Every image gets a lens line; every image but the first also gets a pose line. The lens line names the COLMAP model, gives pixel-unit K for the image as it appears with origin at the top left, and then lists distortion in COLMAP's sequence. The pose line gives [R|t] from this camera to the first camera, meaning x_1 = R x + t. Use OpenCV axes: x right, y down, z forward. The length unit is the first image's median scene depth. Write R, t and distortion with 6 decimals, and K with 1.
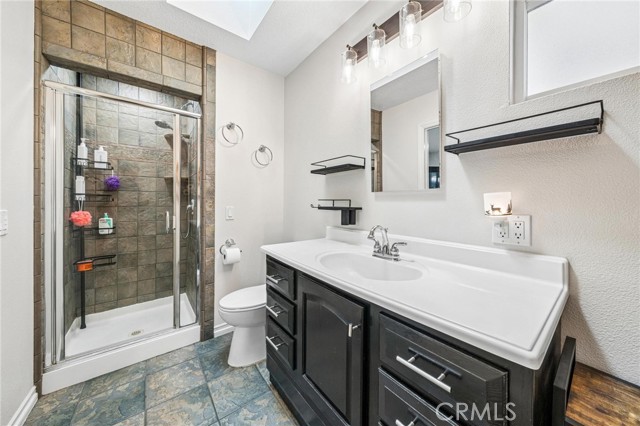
lens RADIAL K [[222.1, 0, 317.2], [0, 222.1, 203.8], [0, 0, 1]] dist [-0.000580, 0.000066]
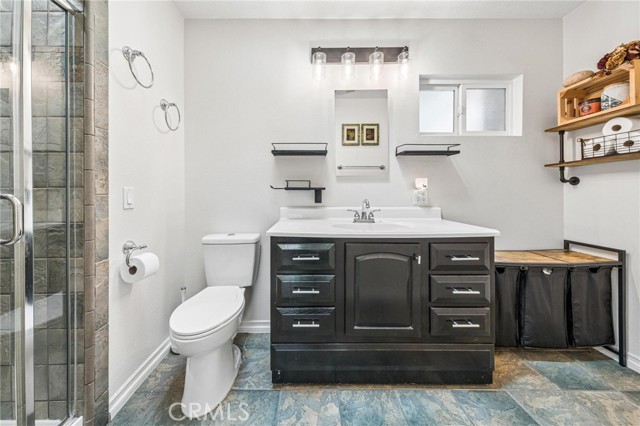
lens RADIAL K [[229.6, 0, 290.2], [0, 229.6, 196.8], [0, 0, 1]] dist [-0.000350, 0.000025]
pose [[0.608080, -0.009096, 0.793823, -0.732463], [0.008654, 0.999951, 0.004828, 0.045953], [-0.793828, 0.003934, 0.608129, 0.323911]]
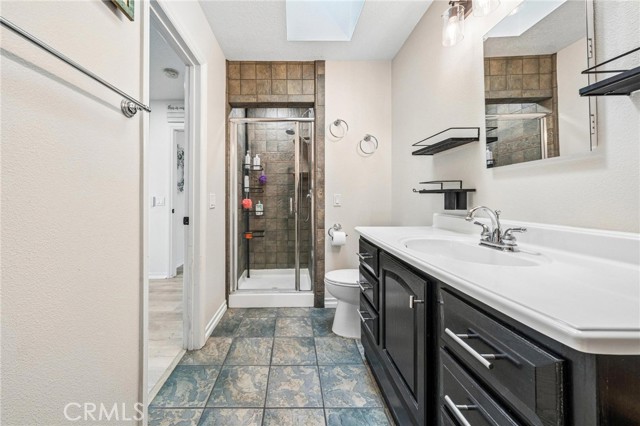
lens RADIAL K [[229.6, 0, 290.2], [0, 229.6, 196.8], [0, 0, 1]] dist [-0.000350, 0.000025]
pose [[0.789921, -0.009565, -0.613134, 0.150817], [0.002557, 0.999921, -0.012304, 0.045223], [0.613203, 0.008151, 0.789883, -0.066858]]
